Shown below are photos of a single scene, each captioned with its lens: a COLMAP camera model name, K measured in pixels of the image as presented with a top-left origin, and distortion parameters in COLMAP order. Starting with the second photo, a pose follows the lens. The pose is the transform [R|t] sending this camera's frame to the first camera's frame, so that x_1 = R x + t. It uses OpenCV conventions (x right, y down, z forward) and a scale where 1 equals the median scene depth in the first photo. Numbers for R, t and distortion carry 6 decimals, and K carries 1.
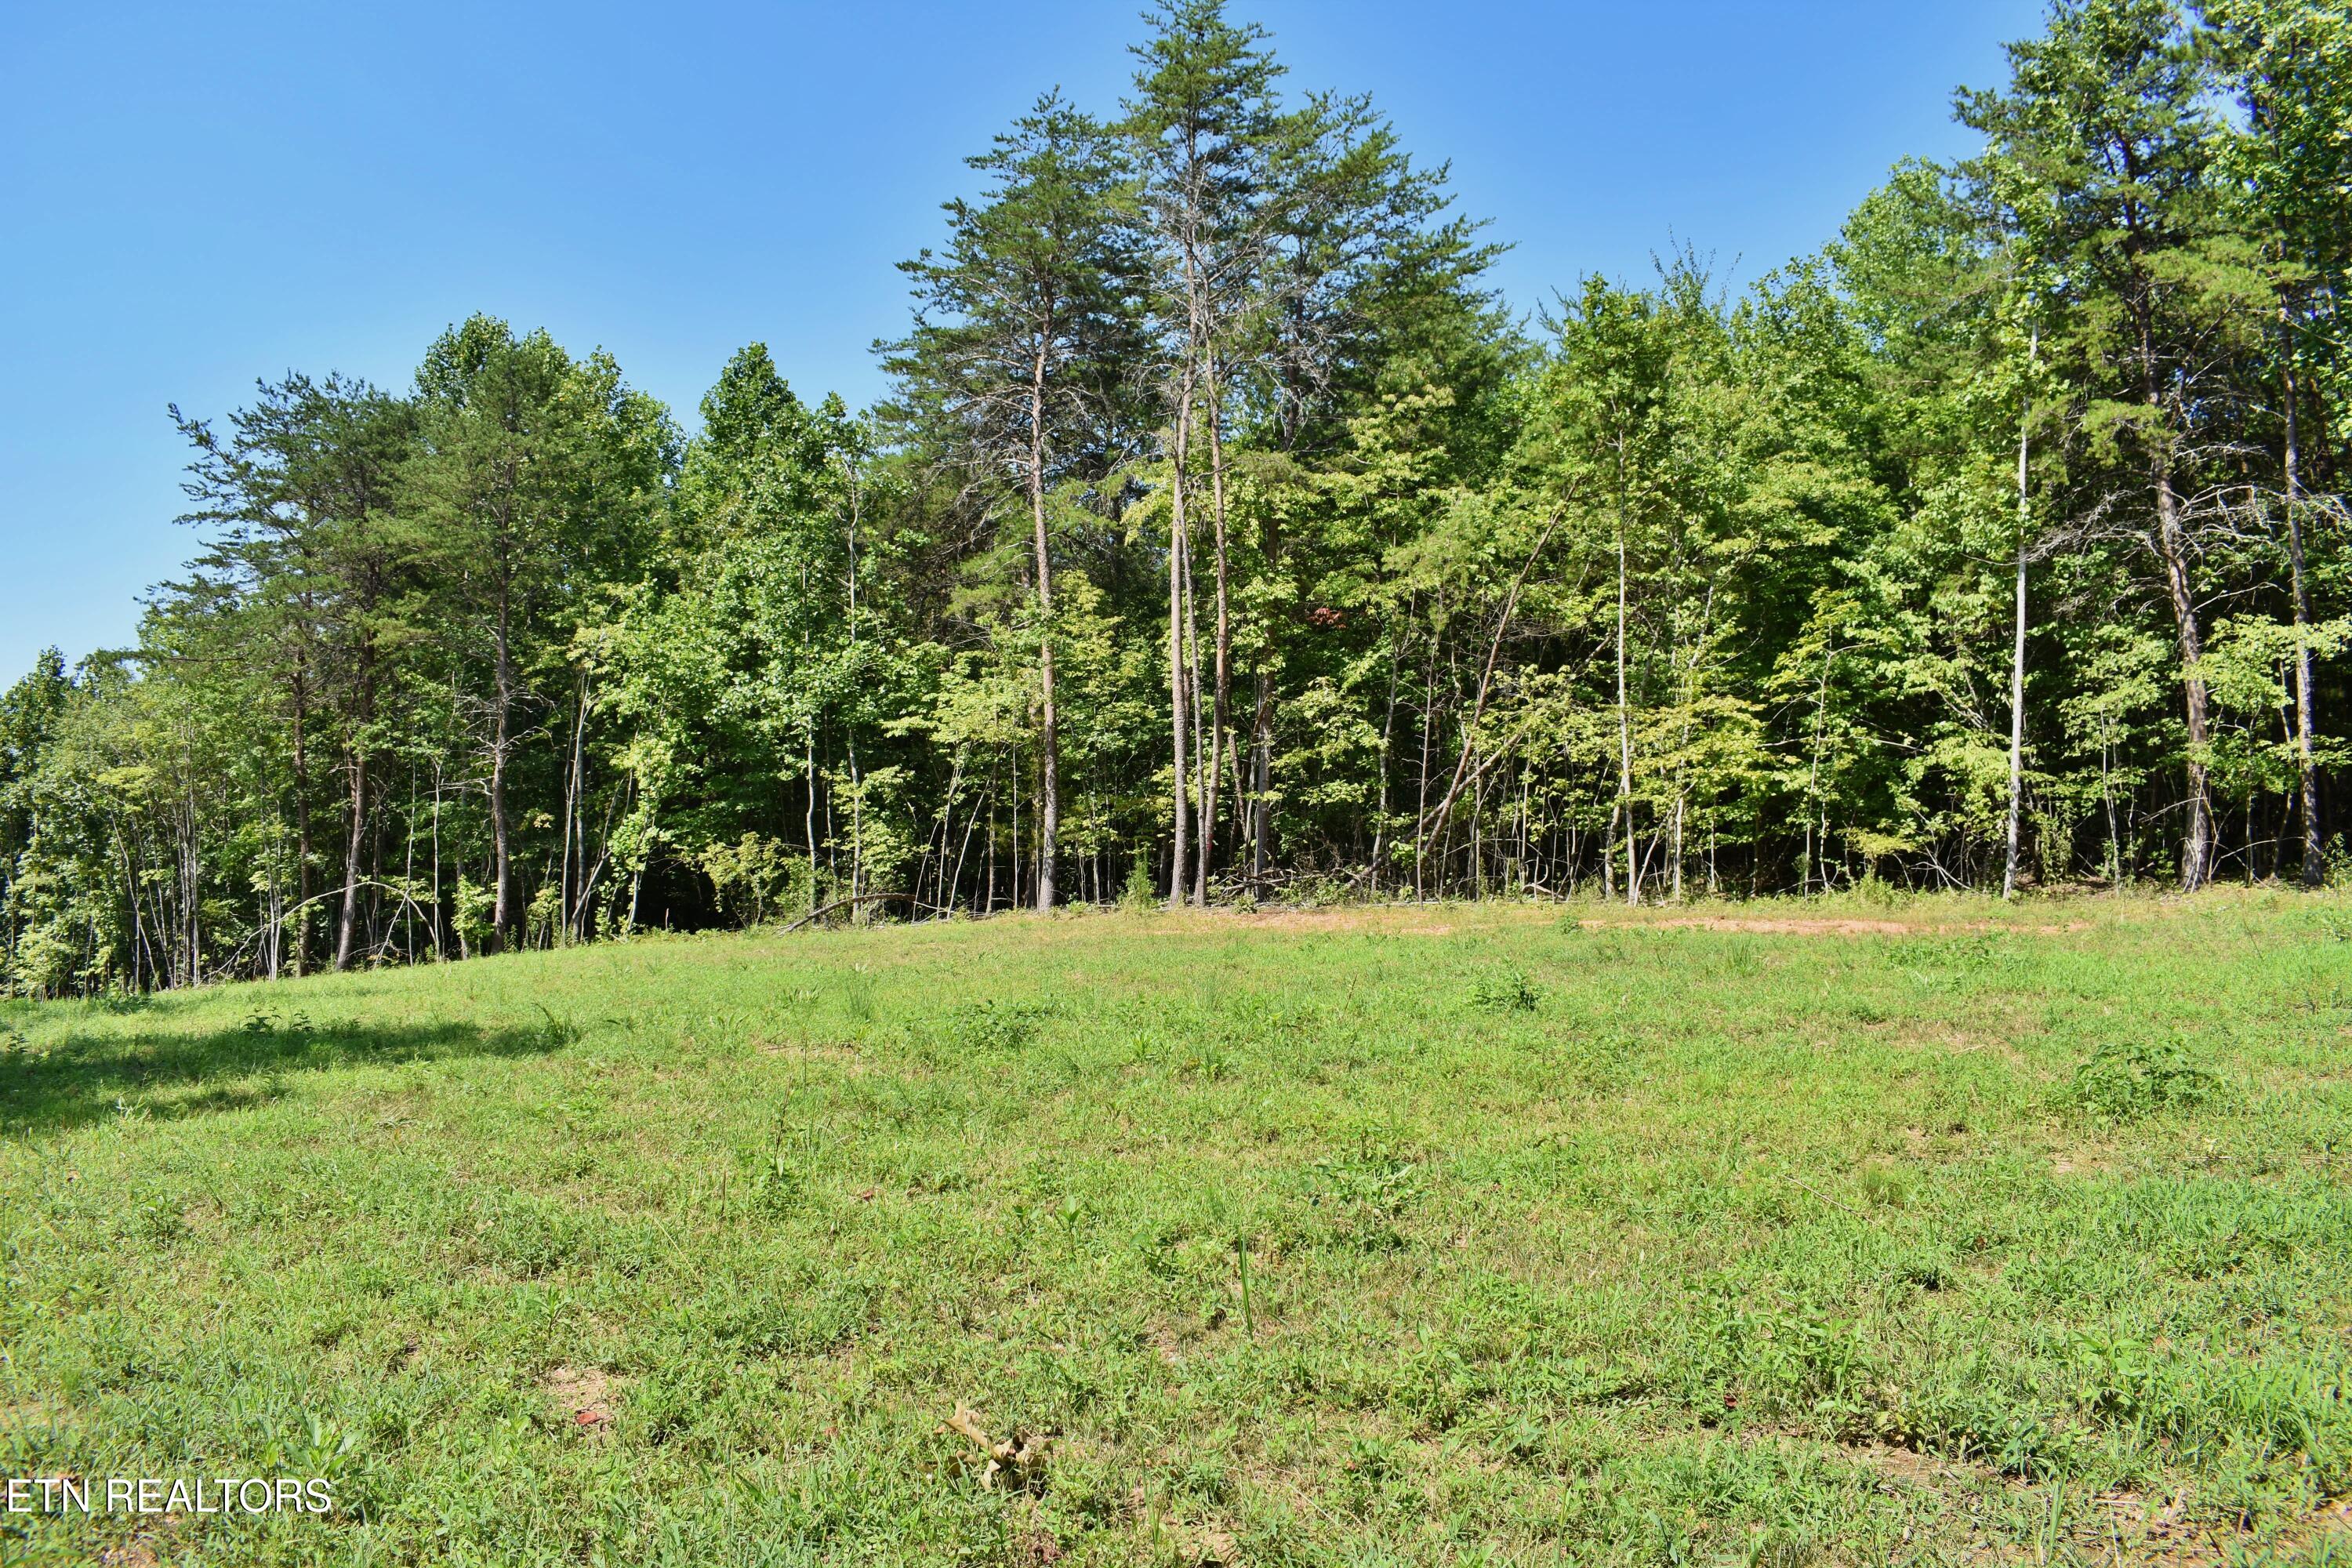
lens RADIAL K [[1807.3, 0, 1179.4], [0, 1807.3, 795.3], [0, 0, 1]] dist [-0.091656, 0.001046]
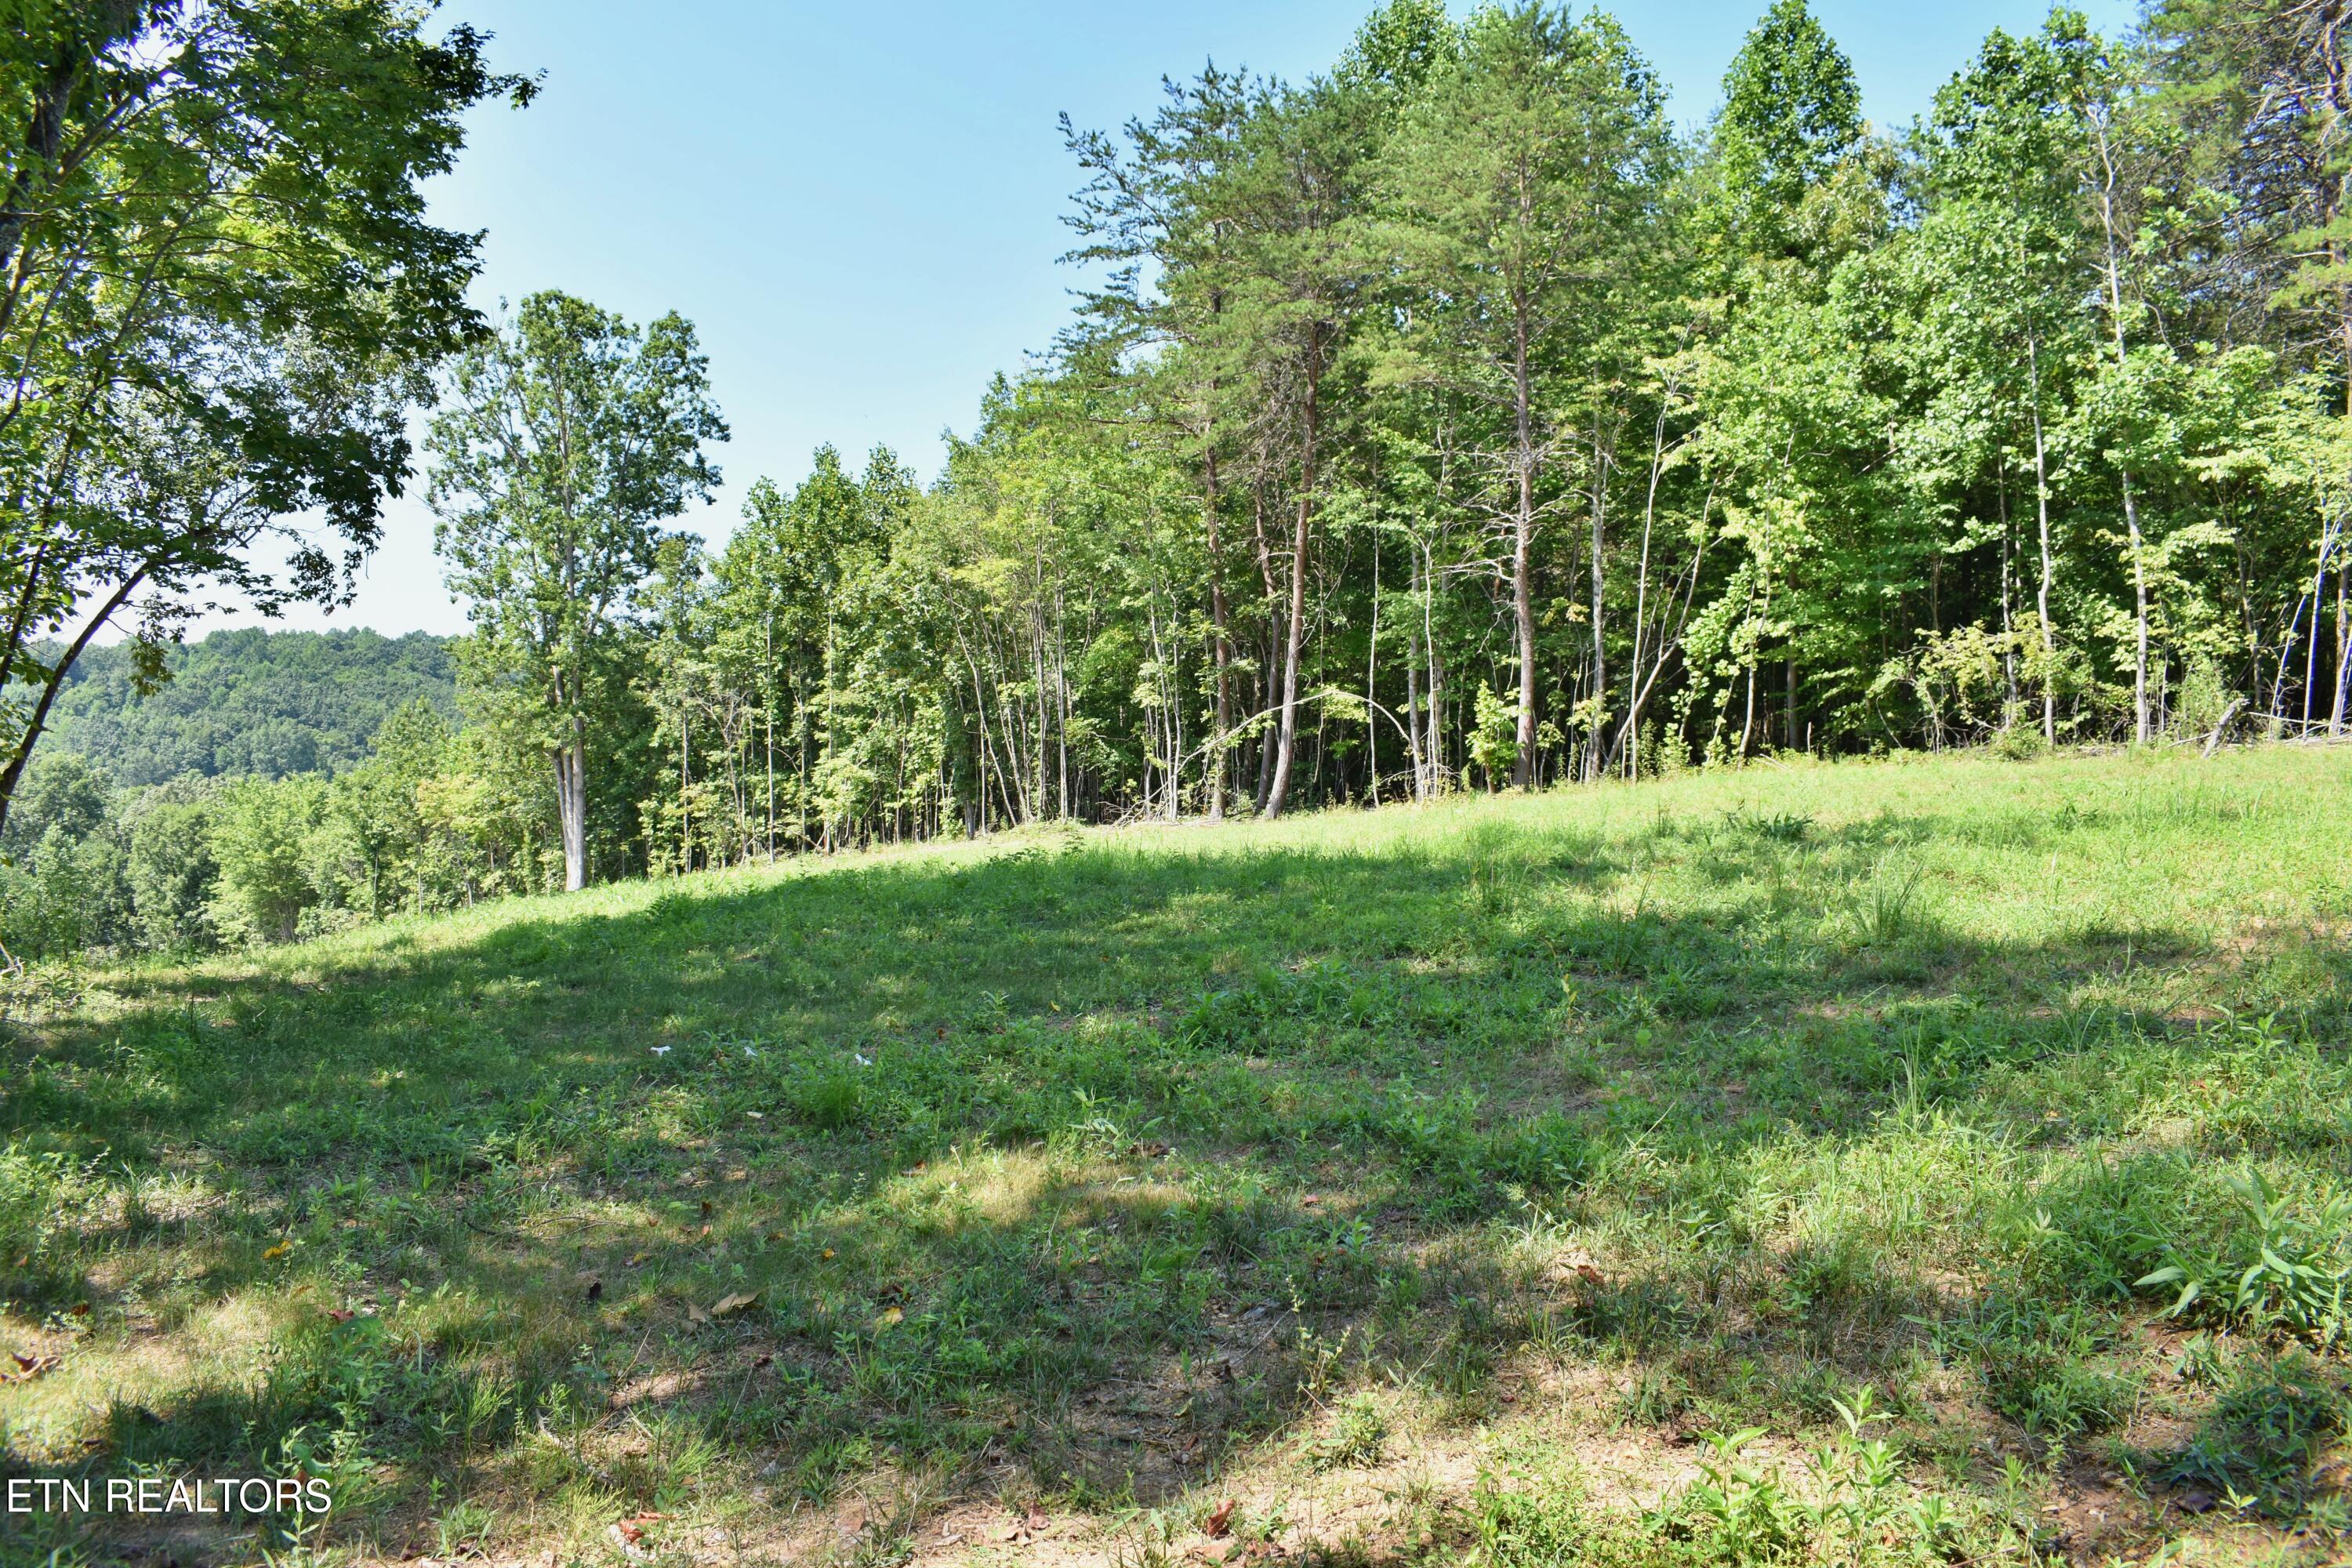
lens RADIAL K [[1907.3, 0, 1176.0], [0, 1907.3, 784.0], [0, 0, 1]] dist [-0.097559, 0.015821]
pose [[0.956576, 0.020436, -0.290767, -0.307259], [0.001204, 0.997254, 0.074050, 0.029845], [0.291482, -0.071184, 0.953924, 0.170497]]
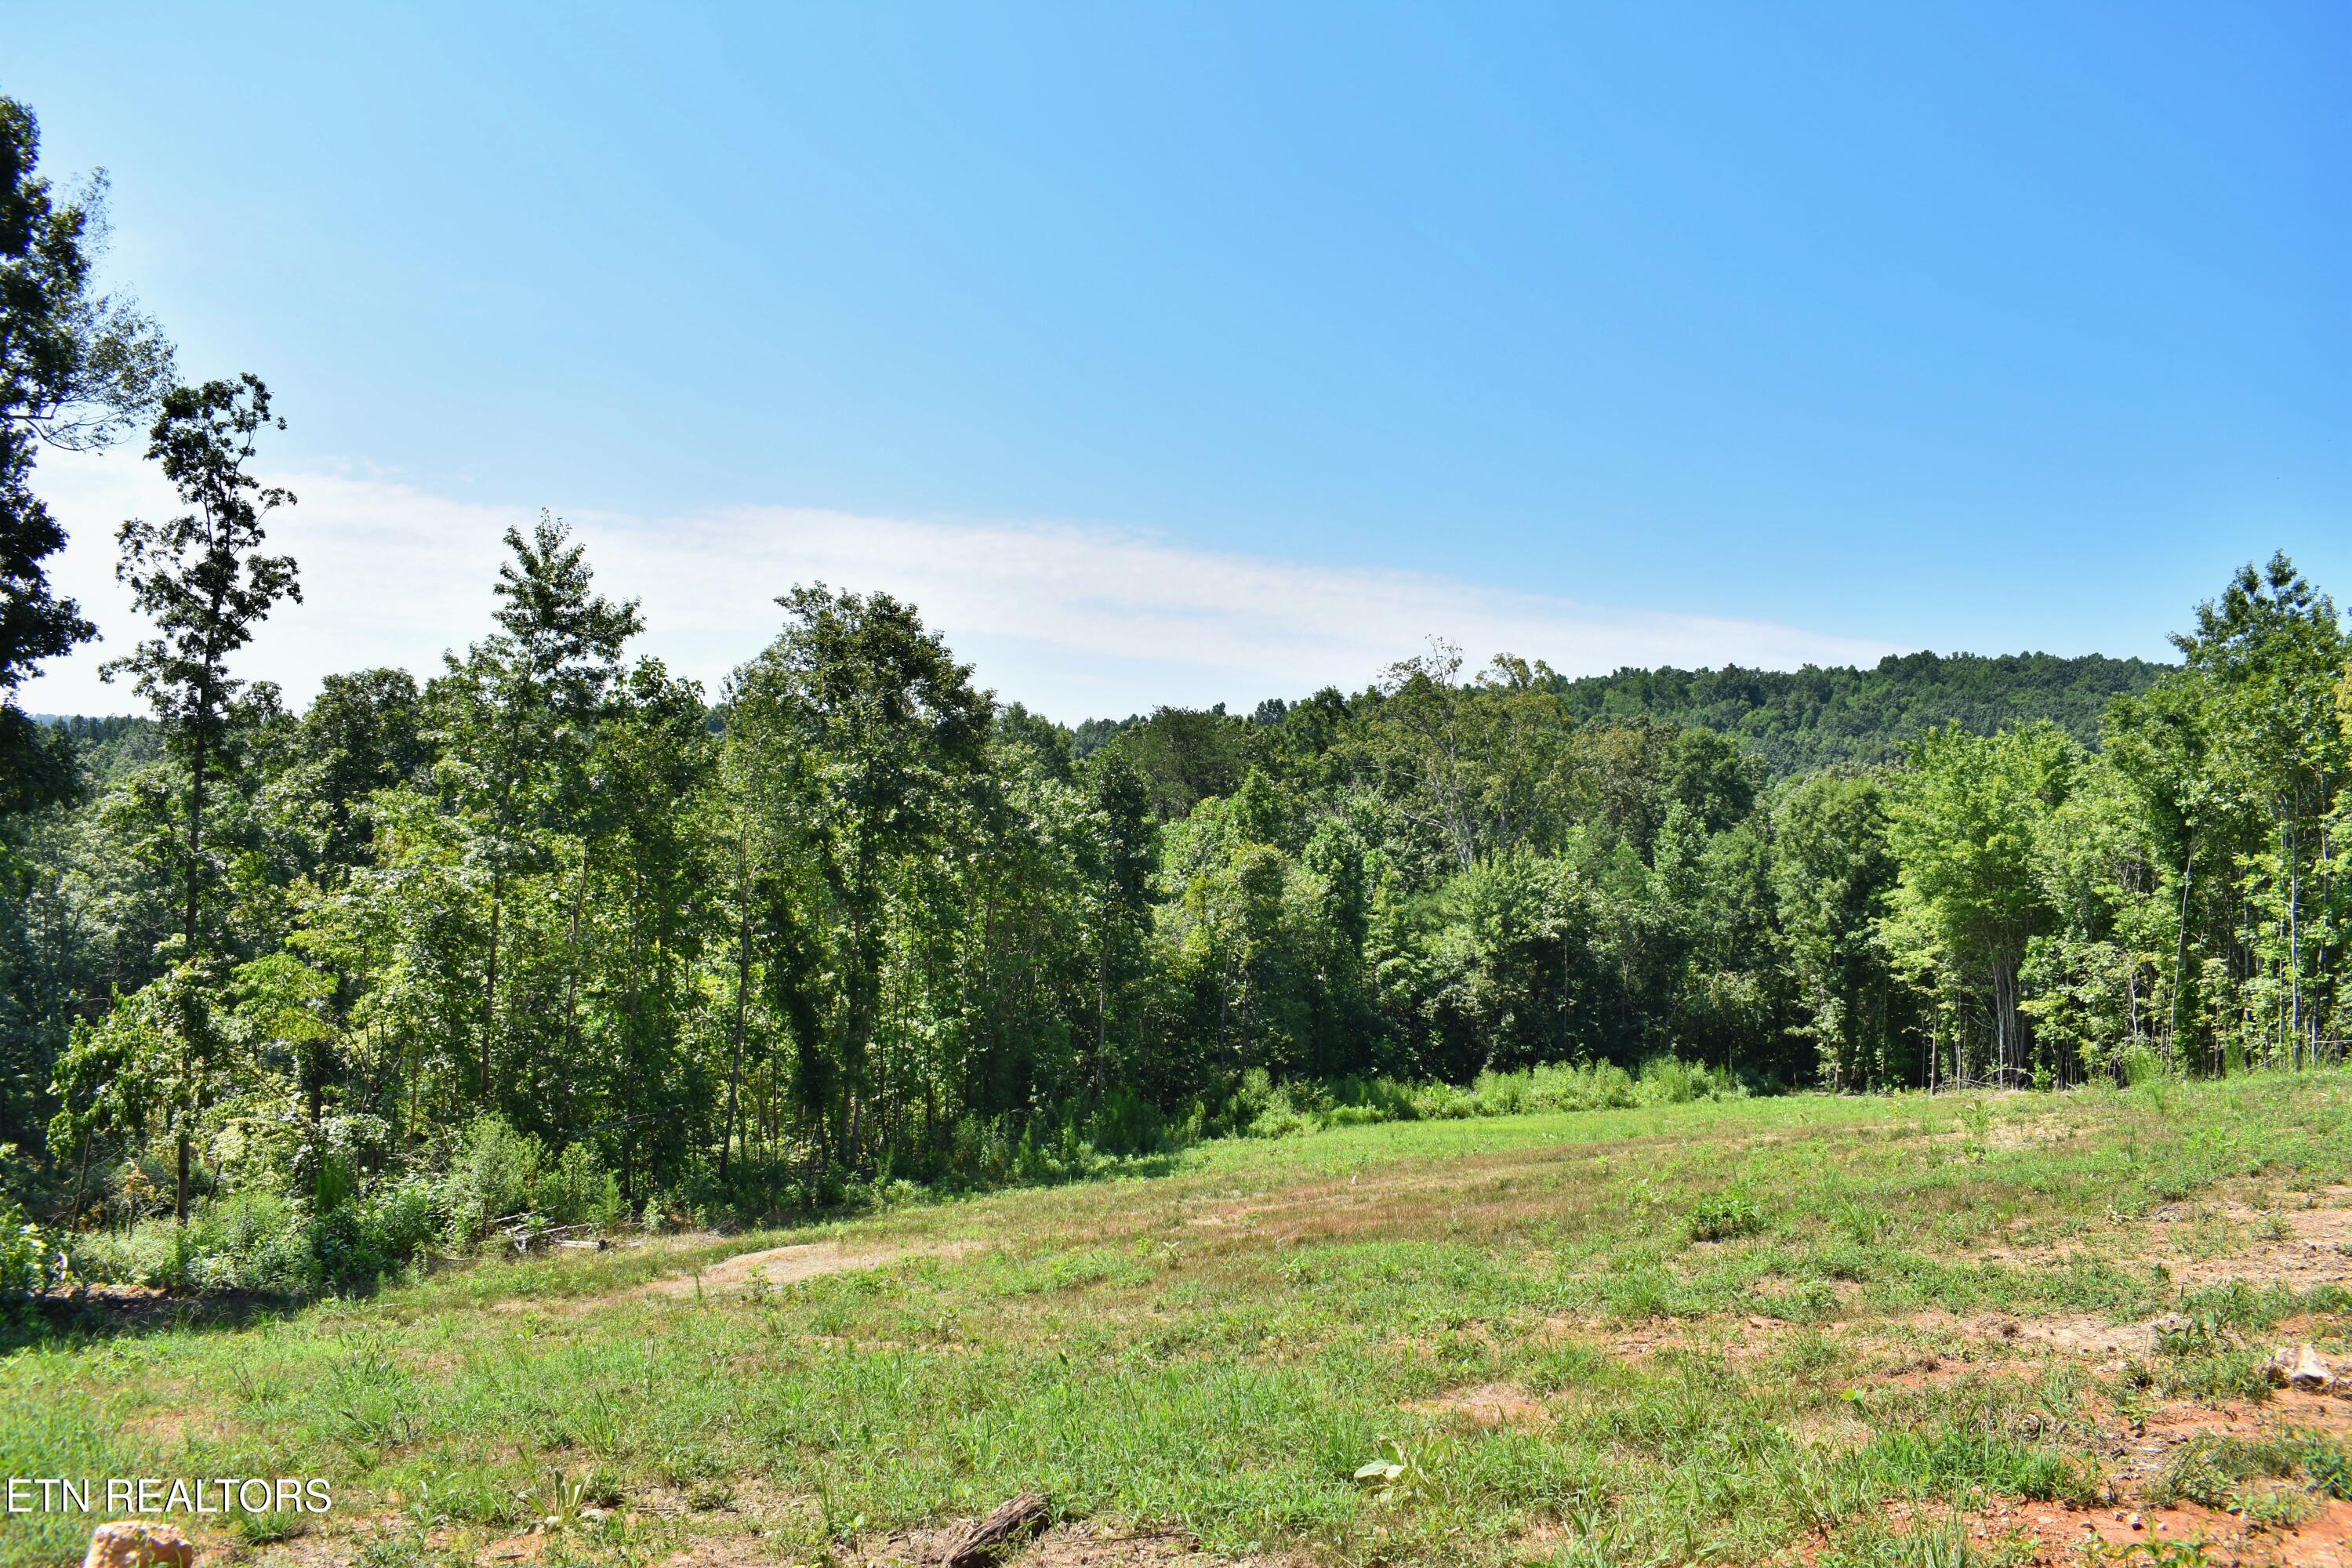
lens RADIAL K [[1834.8, 0, 1182.3], [0, 1834.8, 779.7], [0, 0, 1]] dist [-0.096974, 0.015922]
pose [[0.415131, 0.021834, -0.909500, -1.124649], [0.029134, 0.998880, 0.037278, 0.179525], [0.909295, -0.041973, 0.414030, 0.990709]]
